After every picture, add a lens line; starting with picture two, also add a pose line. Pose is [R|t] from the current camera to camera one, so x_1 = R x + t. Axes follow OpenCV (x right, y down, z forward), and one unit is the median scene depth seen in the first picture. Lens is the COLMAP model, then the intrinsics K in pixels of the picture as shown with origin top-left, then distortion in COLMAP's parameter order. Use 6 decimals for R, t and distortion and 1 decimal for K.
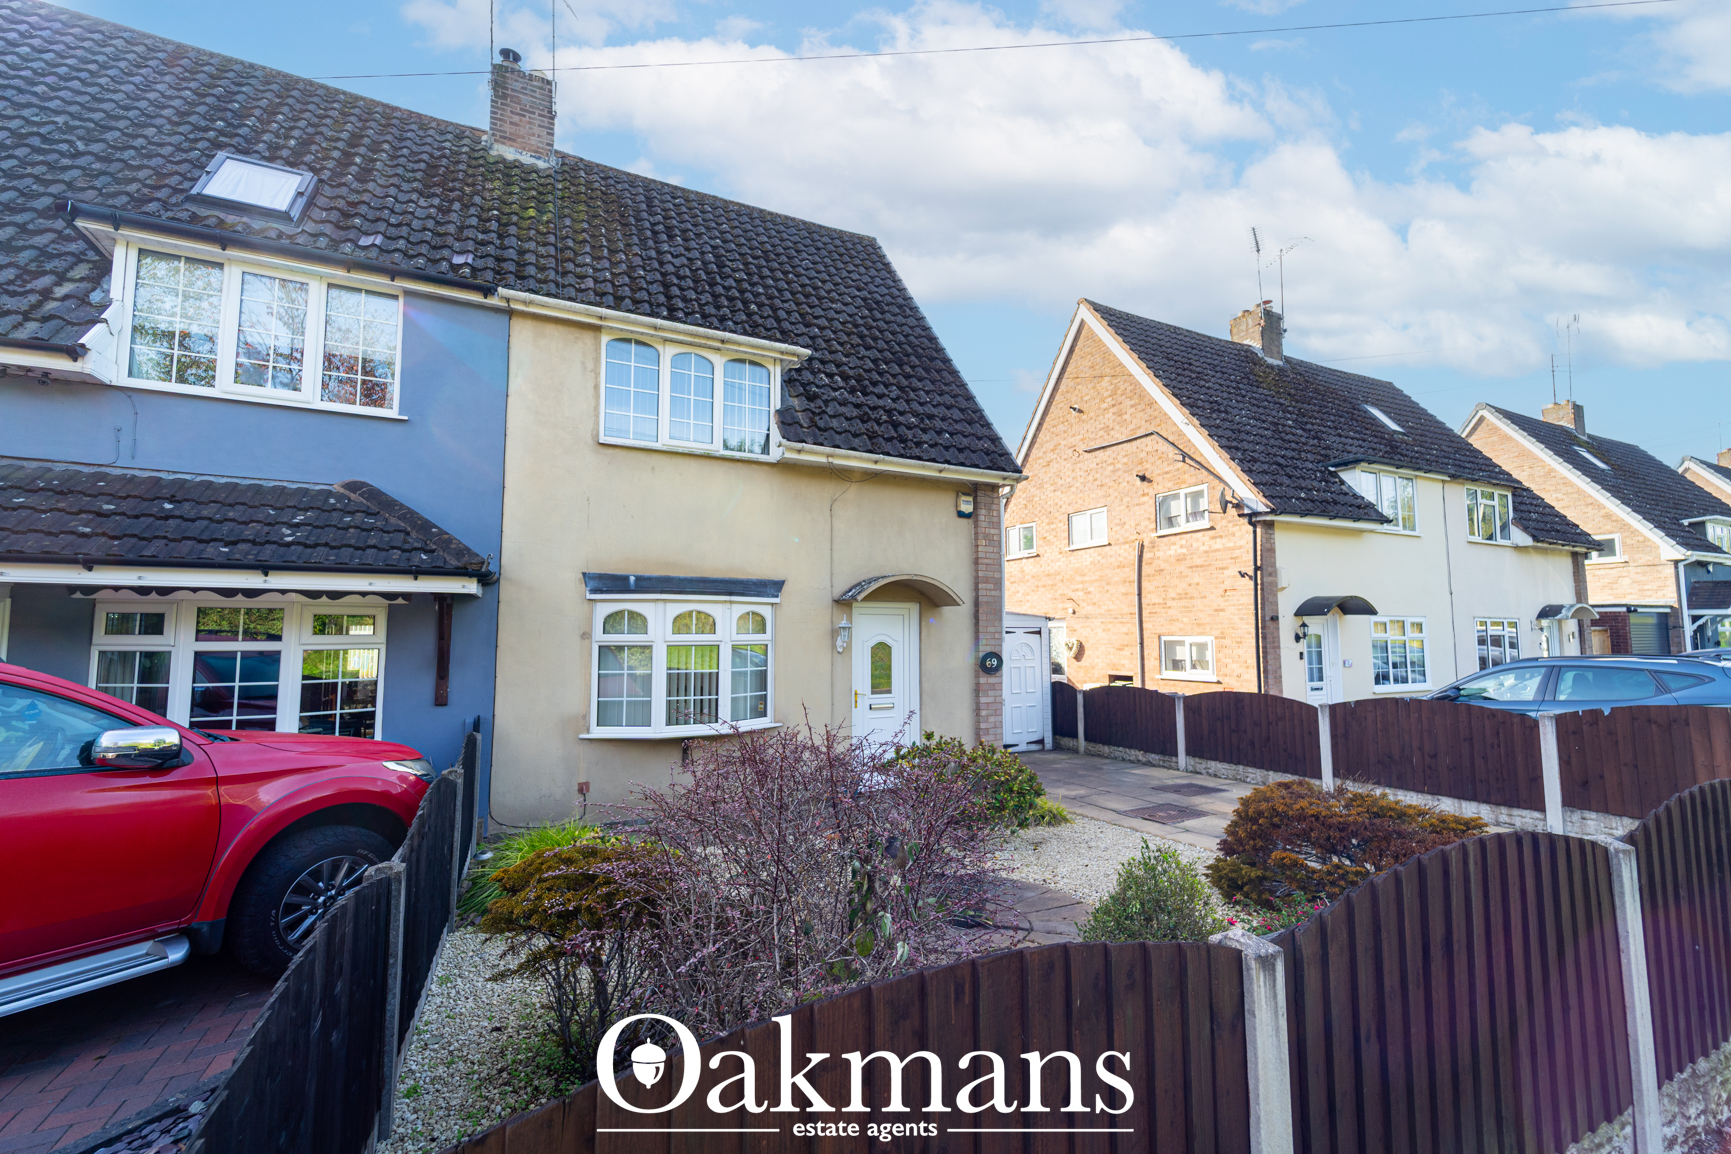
lens RADIAL K [[684.7, 0, 865.6], [0, 684.7, 583.4], [0, 0, 1]] dist [0.006093, -0.000342]
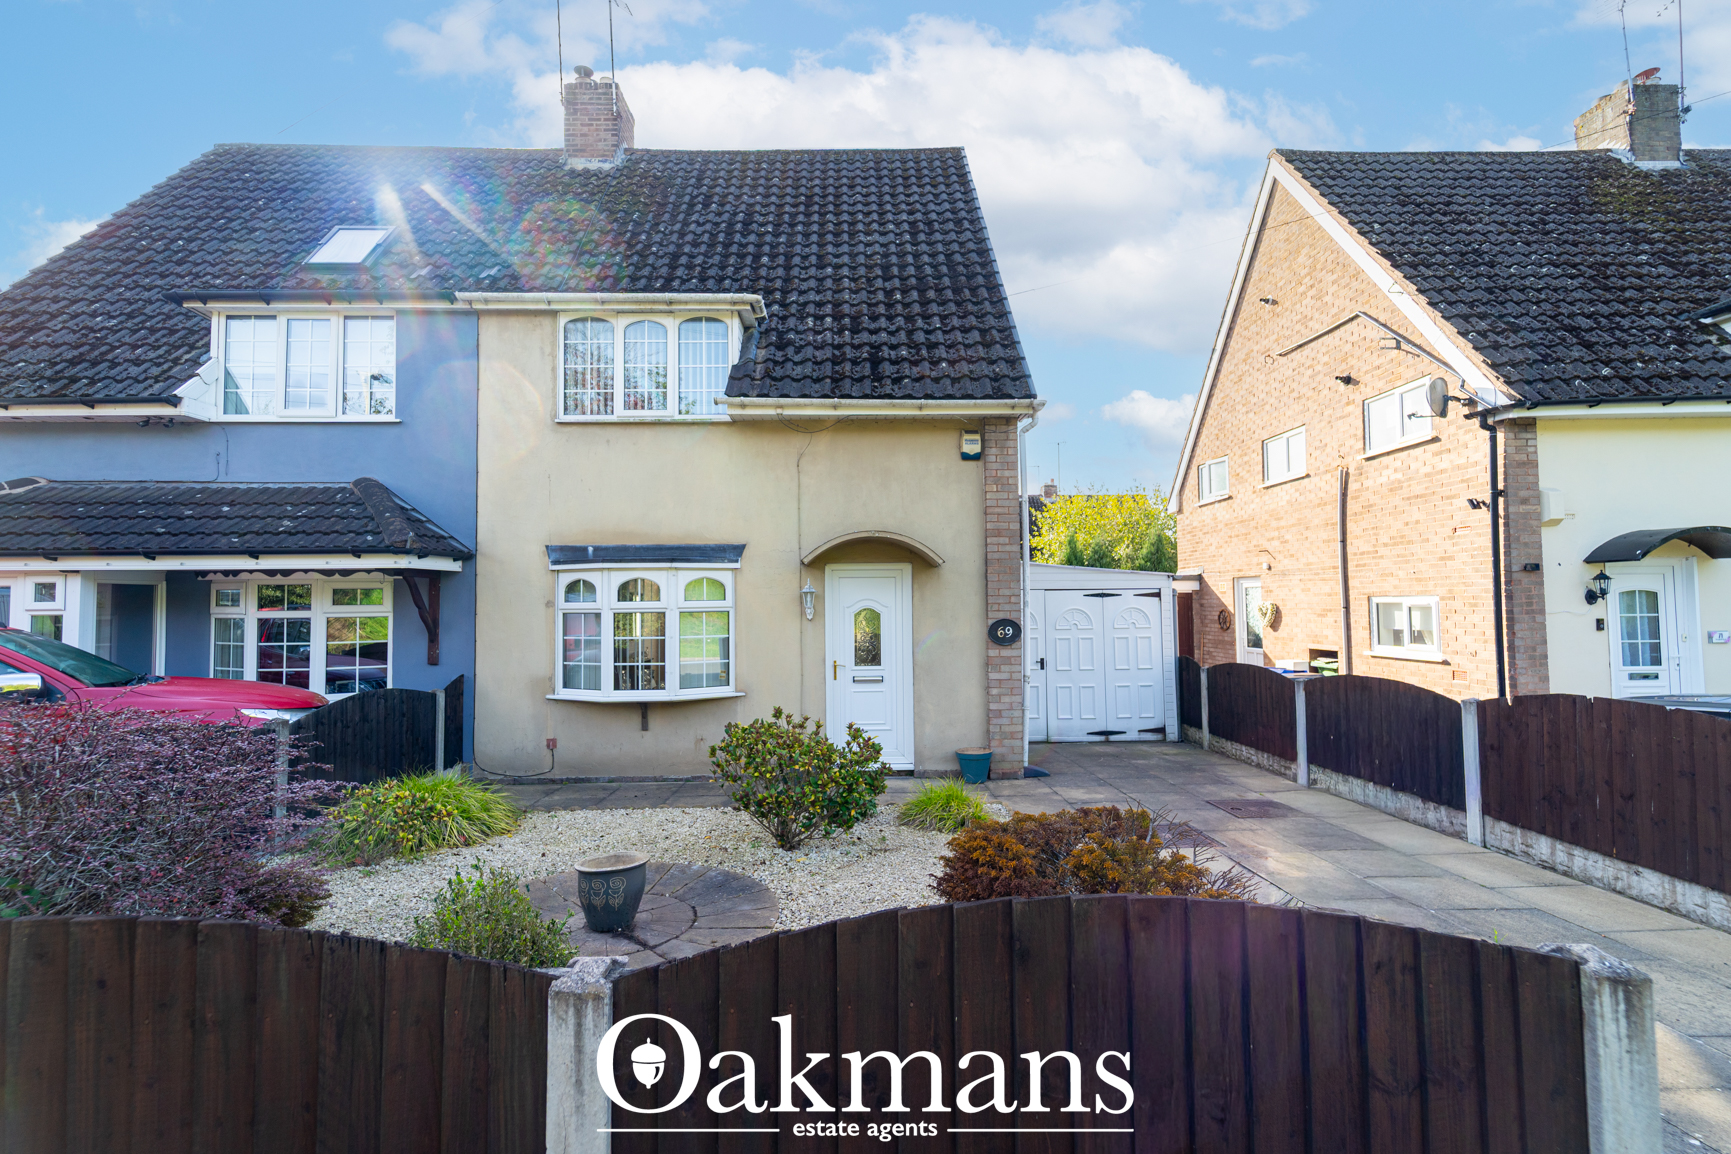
lens RADIAL K [[704.0, 0, 865.6], [0, 704.0, 578.2], [0, 0, 1]] dist [0.010865, -0.001943]
pose [[0.908909, -0.024610, -0.416269, 0.386104], [0.041742, 0.998612, 0.032105, 0.016008], [0.414901, -0.046556, 0.908675, 0.153495]]
